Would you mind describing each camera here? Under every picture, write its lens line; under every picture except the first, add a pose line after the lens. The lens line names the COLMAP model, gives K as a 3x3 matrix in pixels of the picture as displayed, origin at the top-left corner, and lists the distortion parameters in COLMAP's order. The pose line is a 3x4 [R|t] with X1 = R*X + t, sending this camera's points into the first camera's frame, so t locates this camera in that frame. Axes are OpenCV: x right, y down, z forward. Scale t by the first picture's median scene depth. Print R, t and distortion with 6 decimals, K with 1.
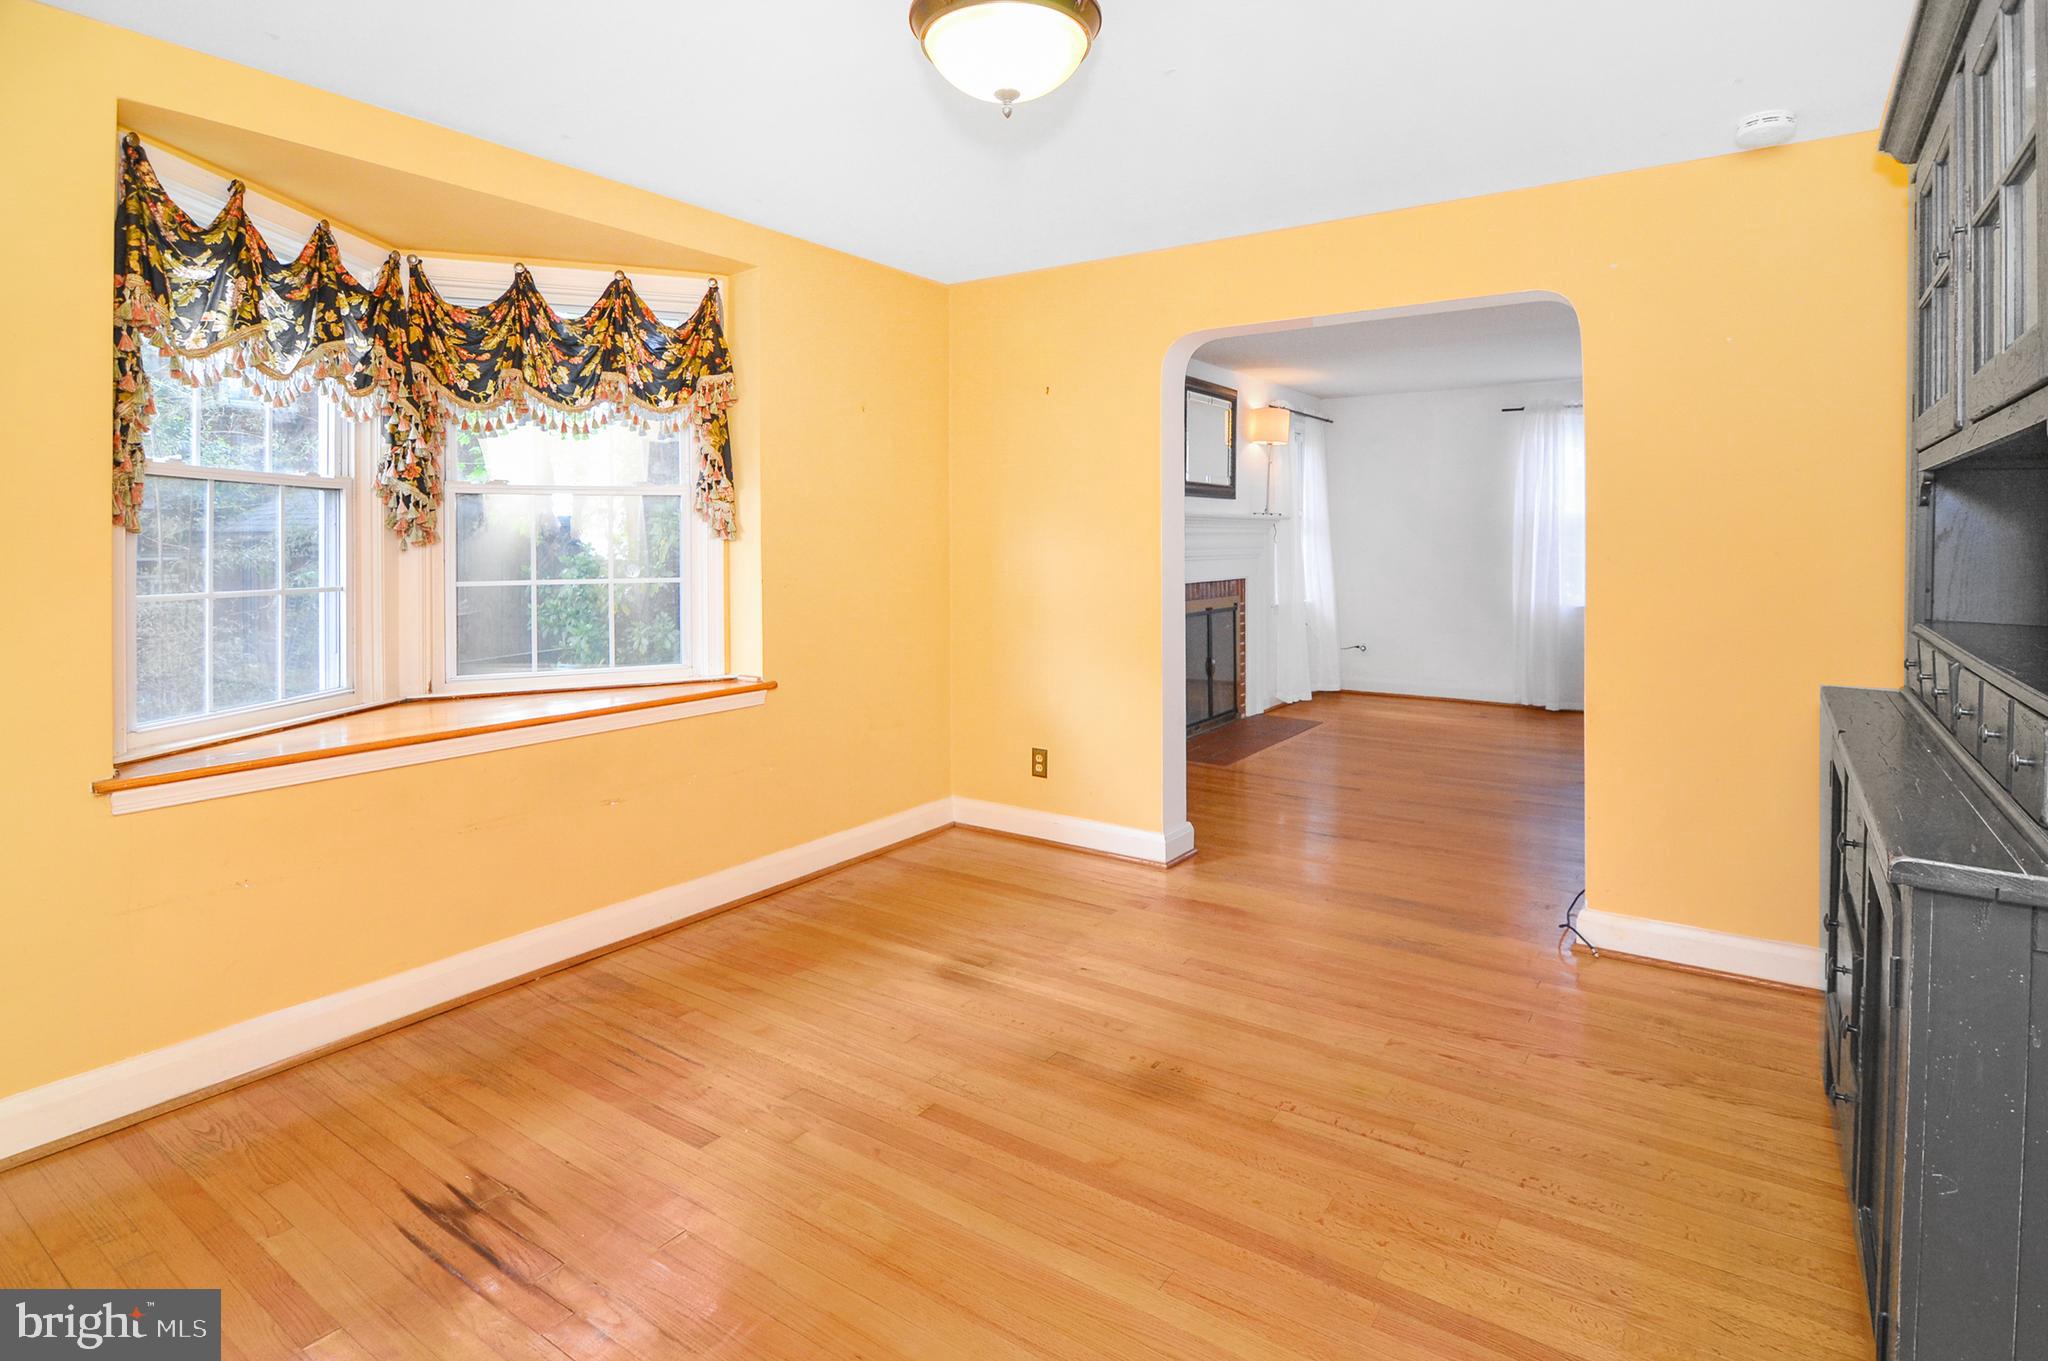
lens RADIAL K [[1073.5, 0, 1026.2], [0, 1073.5, 551.1], [0, 0, 1]] dist [0.000396, -0.000306]
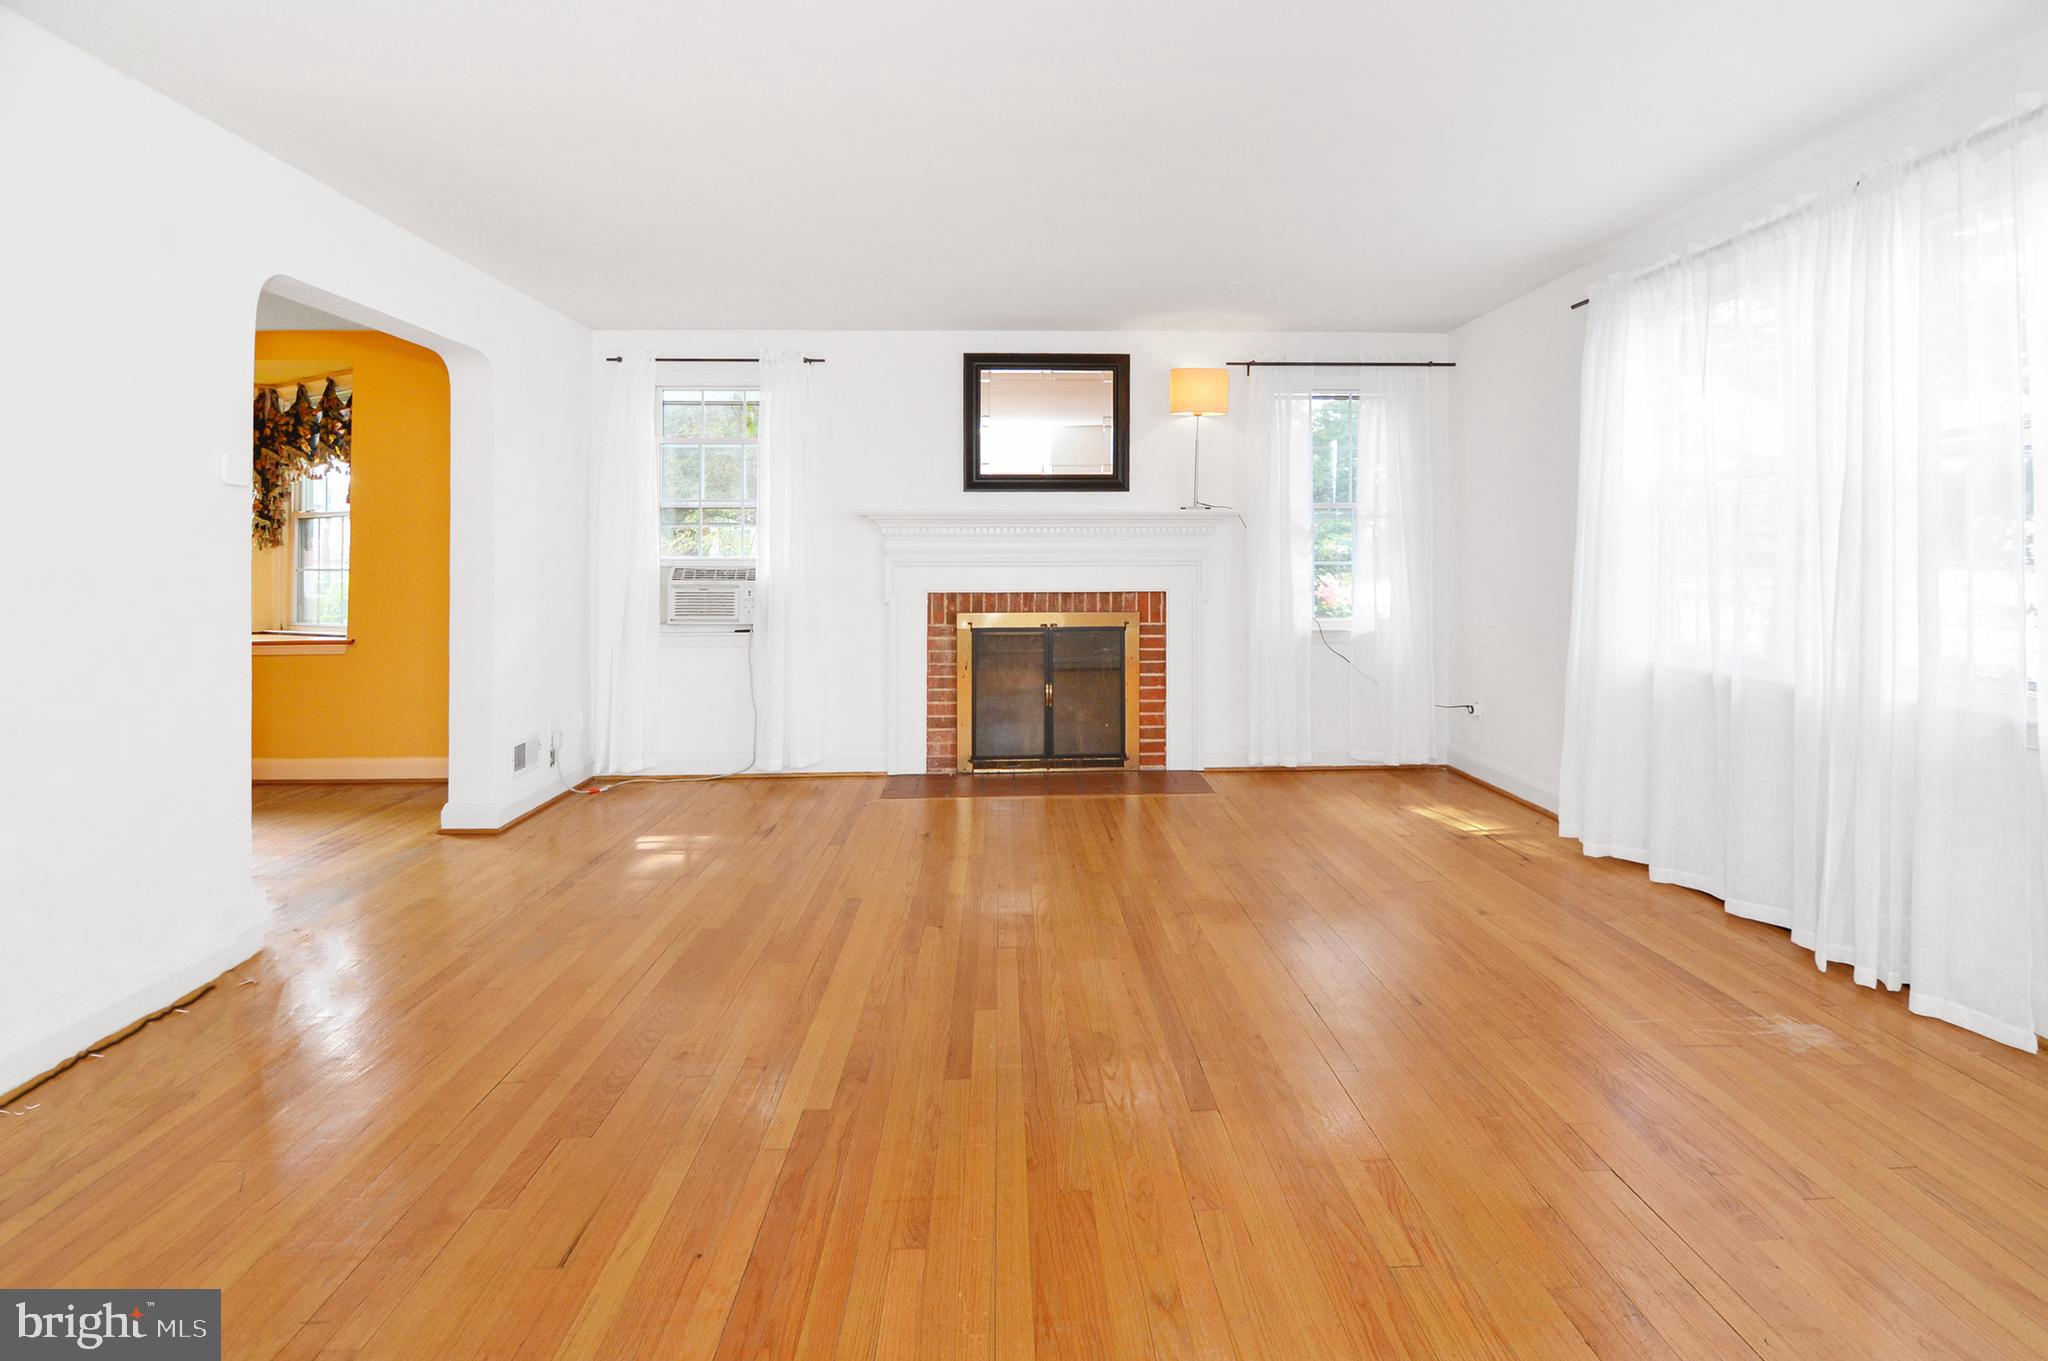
lens RADIAL K [[1073.5, 0, 1026.2], [0, 1073.5, 551.1], [0, 0, 1]] dist [0.000396, -0.000306]
pose [[0.595590, -0.005696, -0.803269, 1.683398], [-0.006135, 0.999913, -0.011640, 0.013431], [0.803265, 0.011861, 0.595503, 0.985431]]
